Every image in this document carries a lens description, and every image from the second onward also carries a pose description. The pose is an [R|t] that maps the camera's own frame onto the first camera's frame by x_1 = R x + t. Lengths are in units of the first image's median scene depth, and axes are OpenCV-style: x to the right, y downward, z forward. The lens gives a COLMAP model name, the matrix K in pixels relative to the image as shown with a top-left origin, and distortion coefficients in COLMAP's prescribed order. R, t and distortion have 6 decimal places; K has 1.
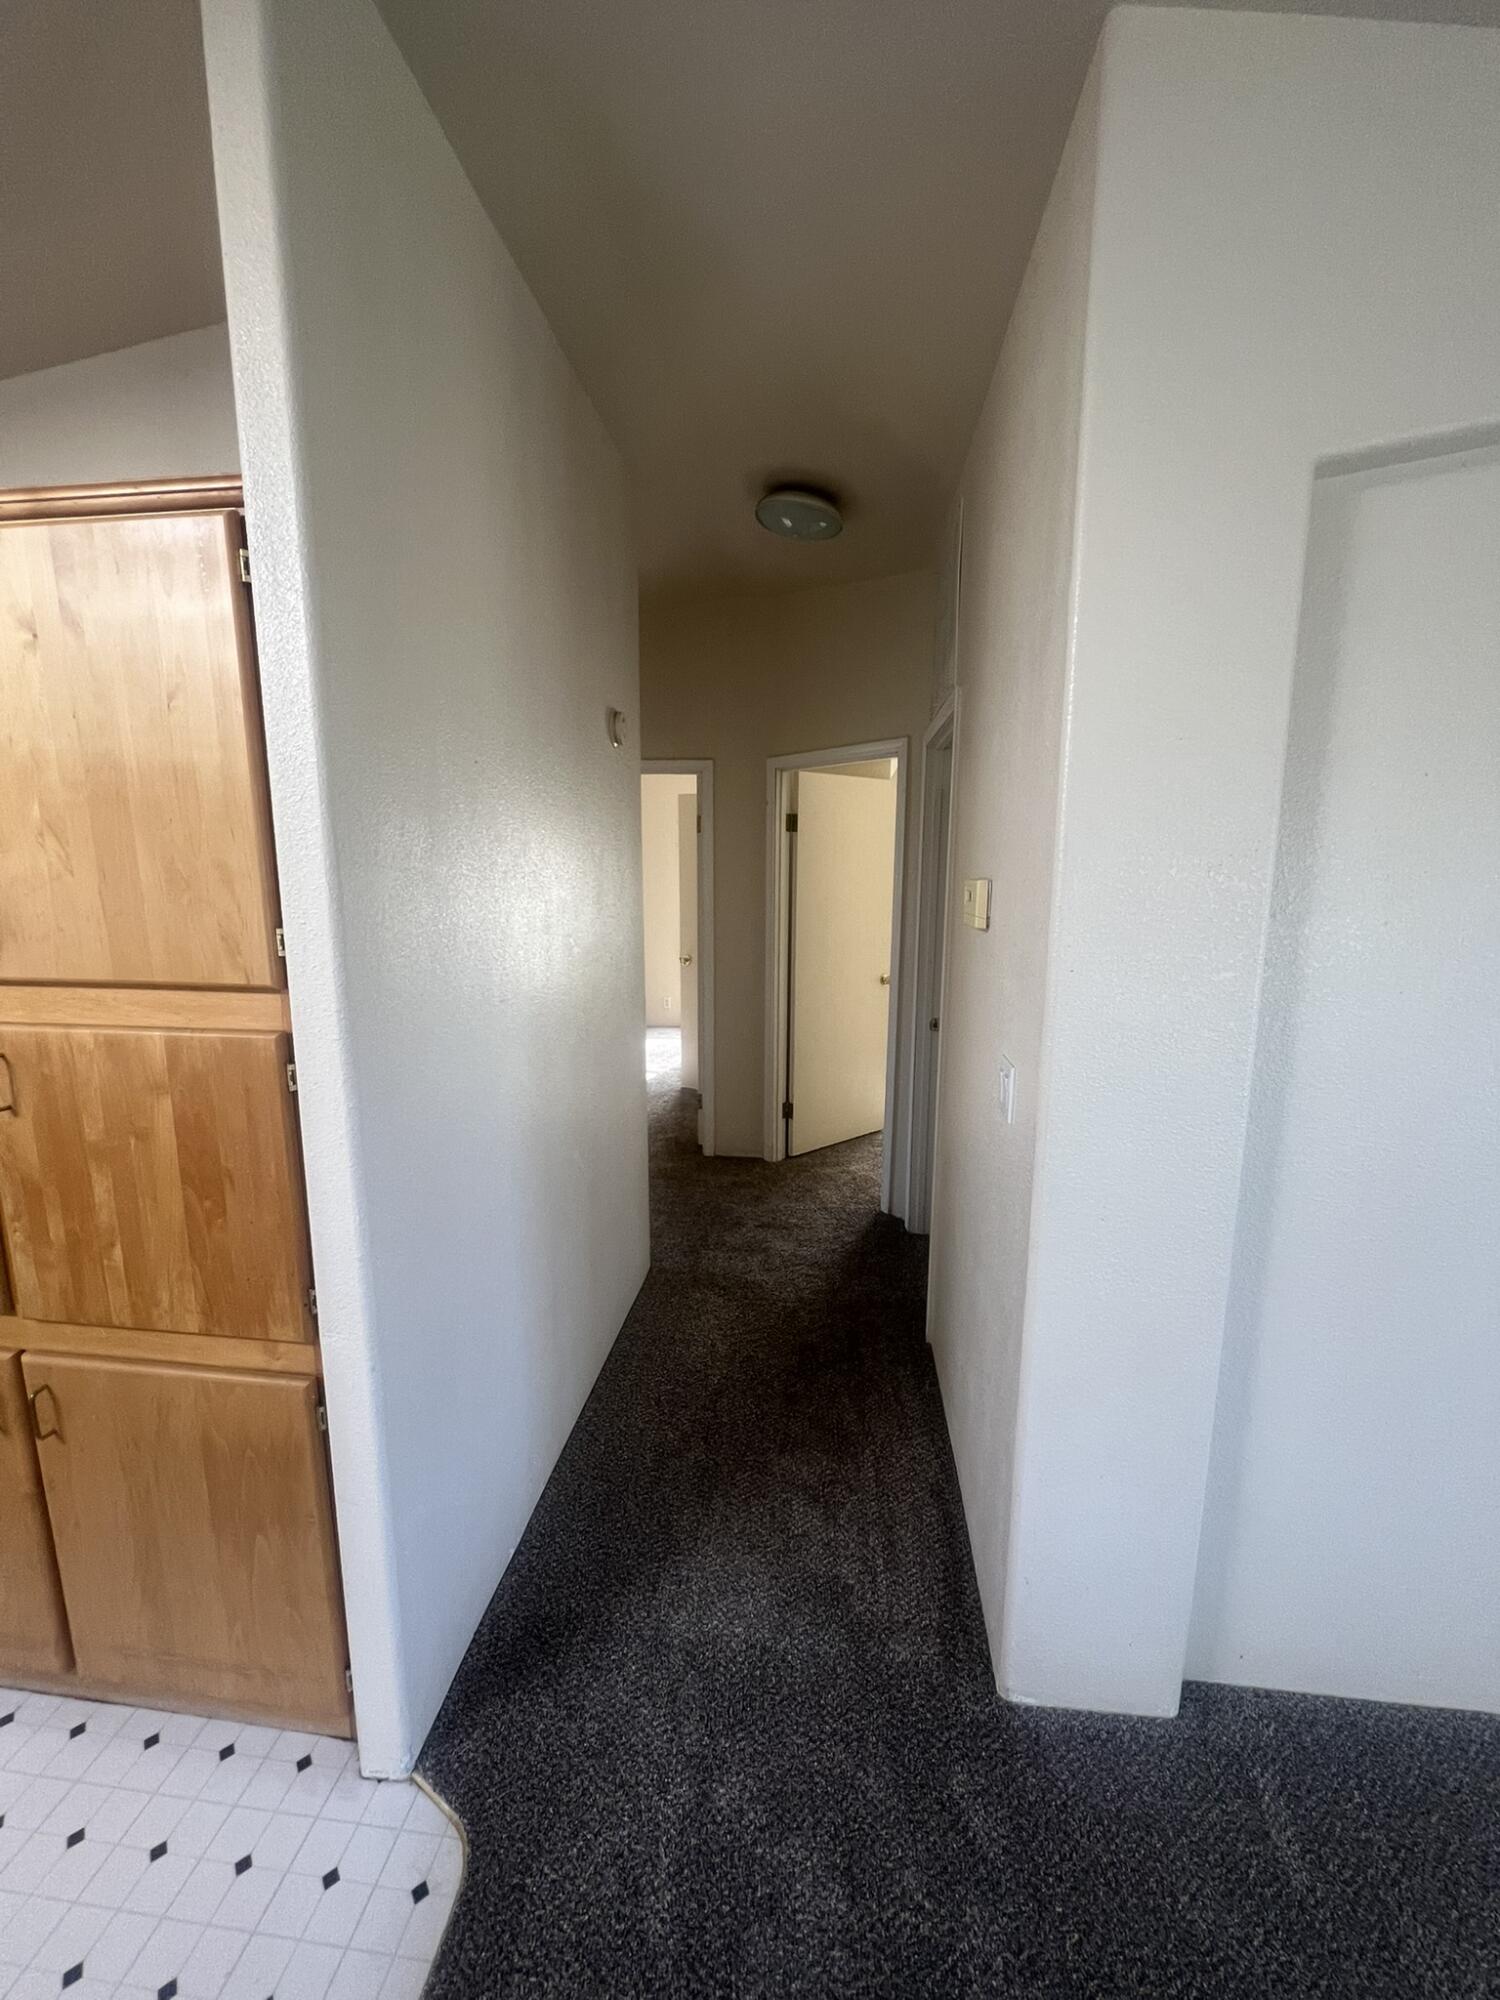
lens RADIAL K [[809.1, 0, 750.0], [0, 809.1, 1000.0], [0, 0, 1]] dist [0.002221, 0.000538]
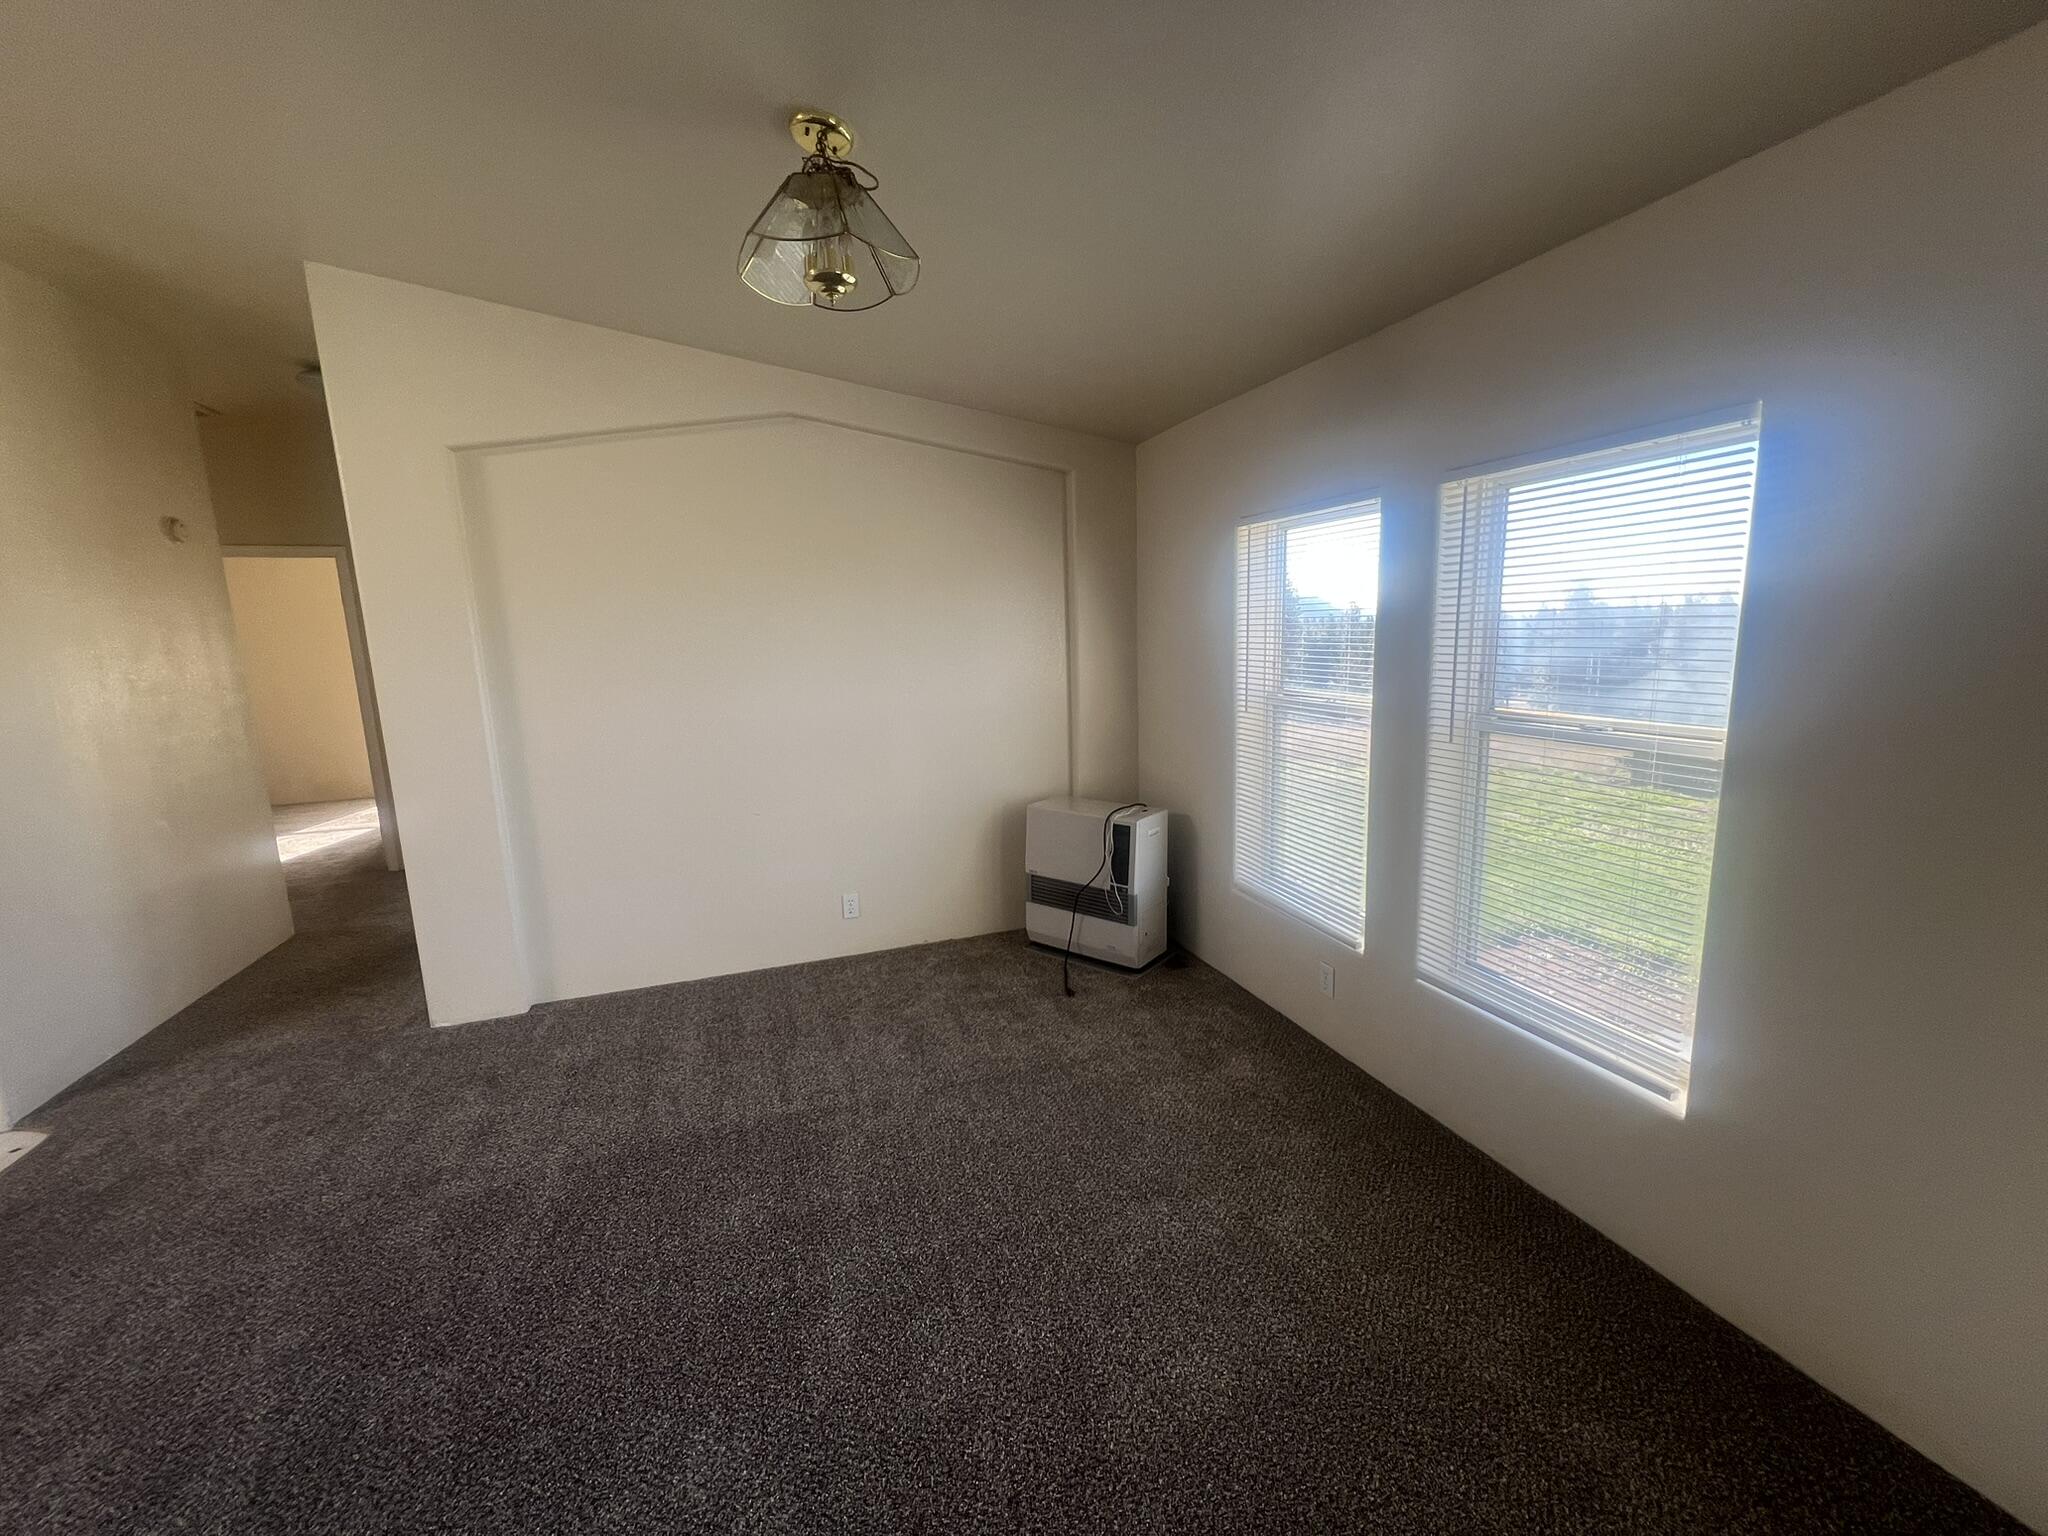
lens RADIAL K [[828.5, 0, 1024.0], [0, 828.5, 768.0], [0, 0, 1]] dist [0.002221, 0.000538]
pose [[0.904802, -0.106740, 0.412237, 0.984097], [0.109205, 0.993863, 0.017650, 0.393462], [-0.411591, 0.029048, 0.910906, -1.711860]]
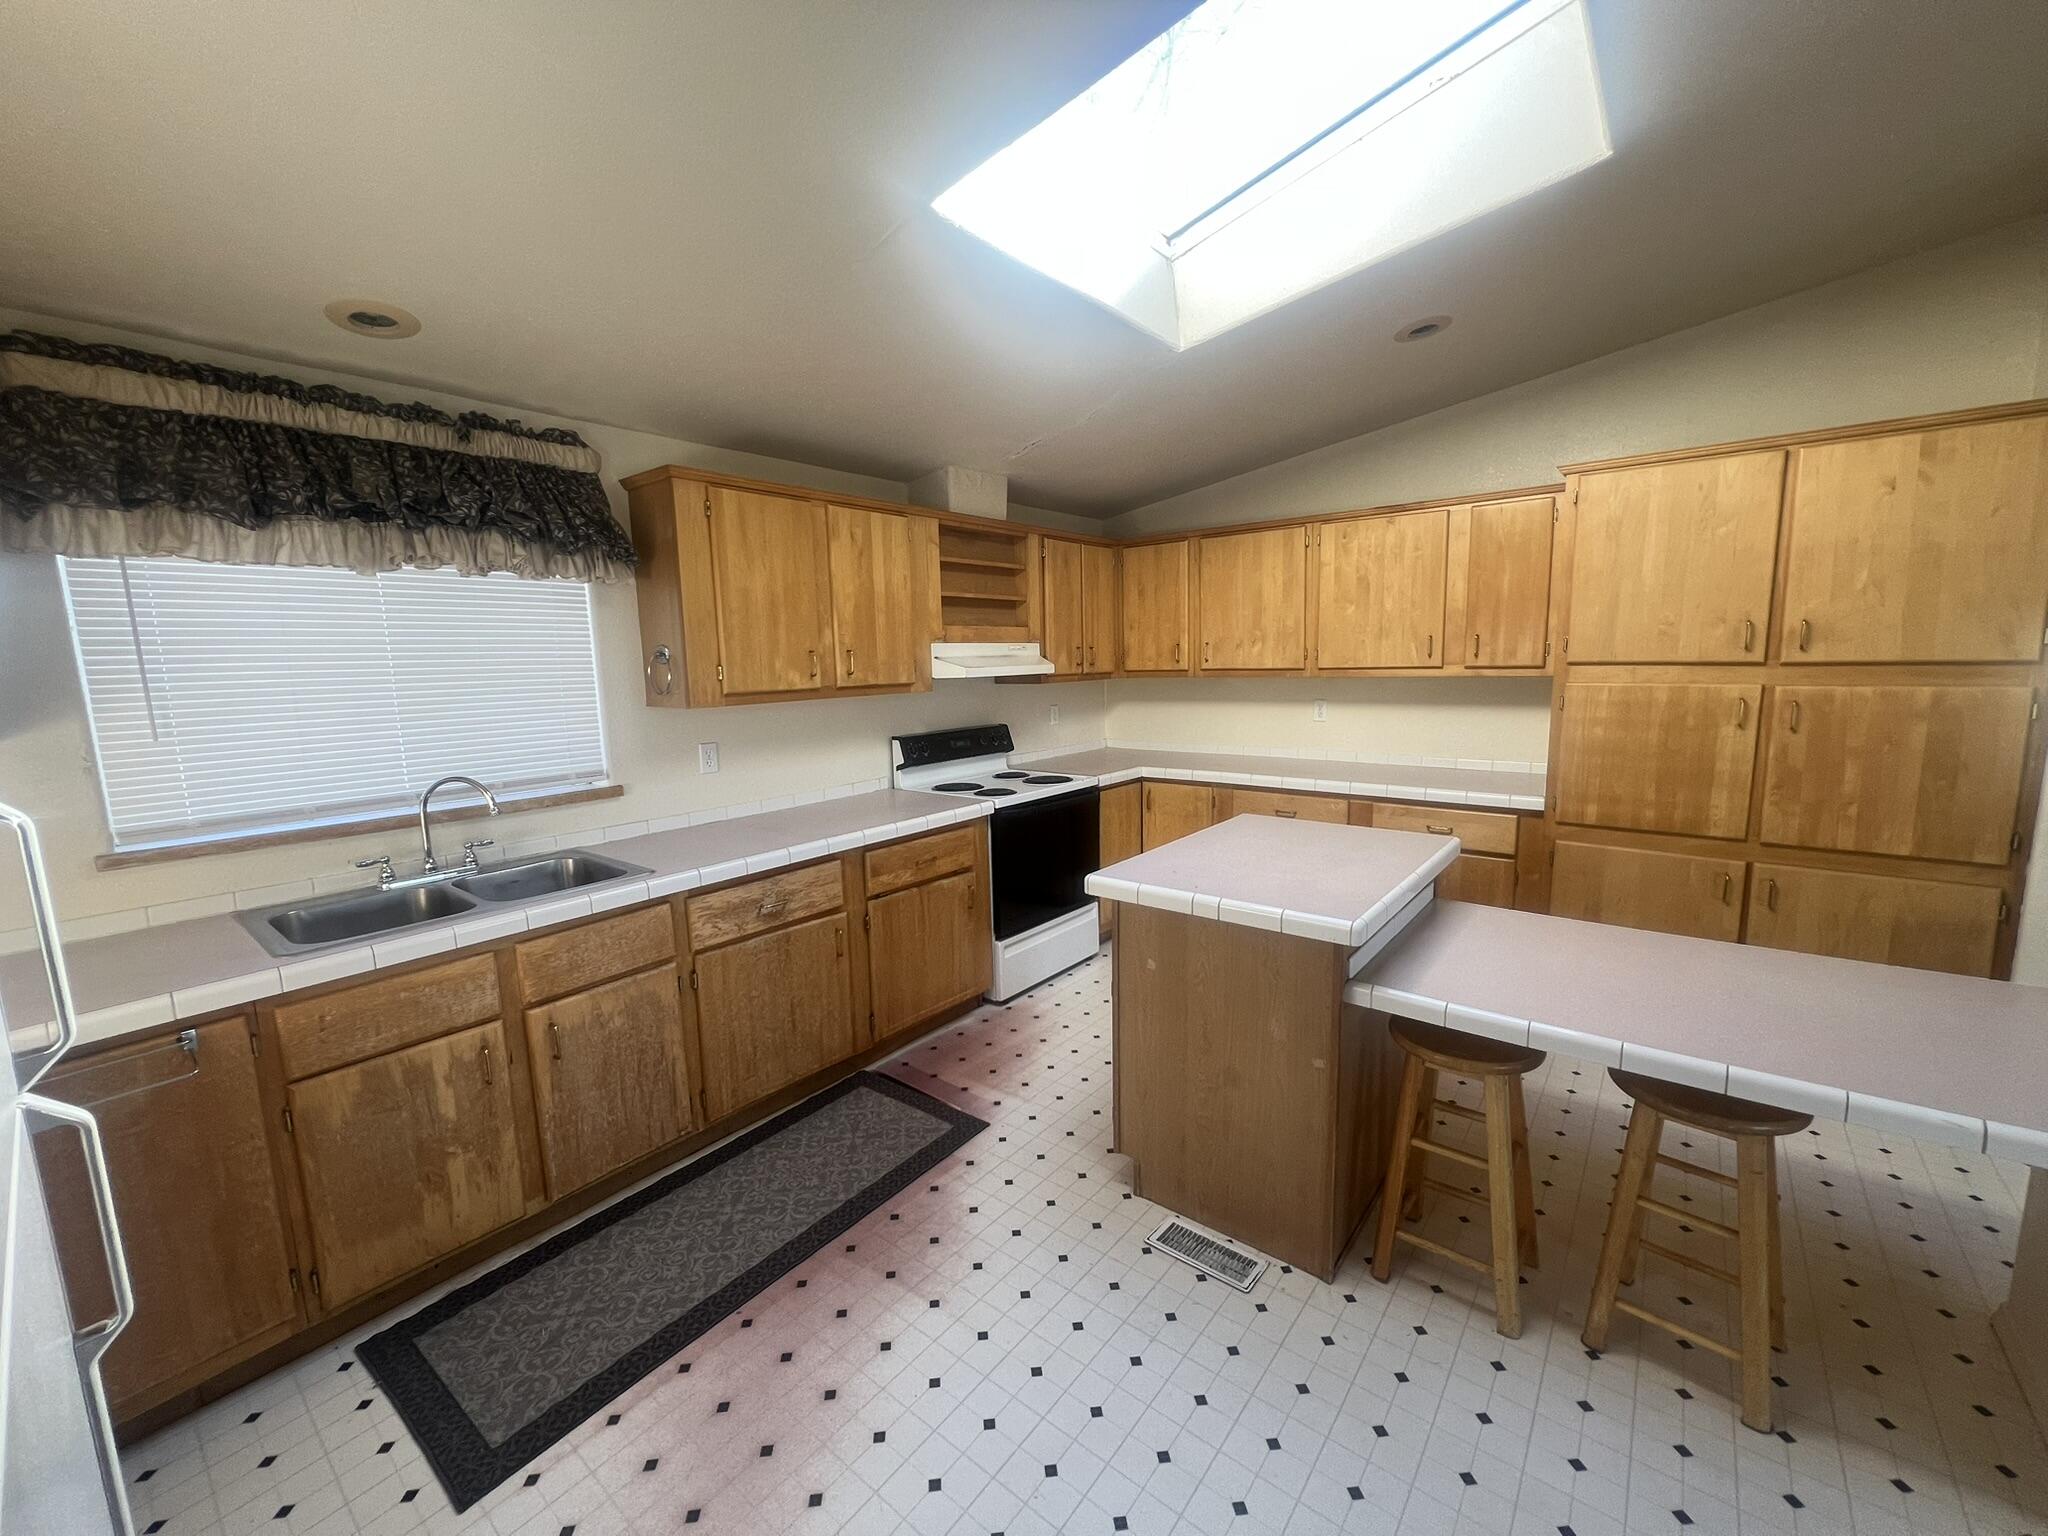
lens RADIAL K [[812.2, 0, 1024.0], [0, 812.2, 768.0], [0, 0, 1]] dist [-0.006481, 0.000006]
pose [[0.837781, 0.048356, -0.543861, -1.361879], [-0.061425, 0.998094, -0.005877, 0.341642], [0.542540, 0.038330, 0.839155, -1.598450]]
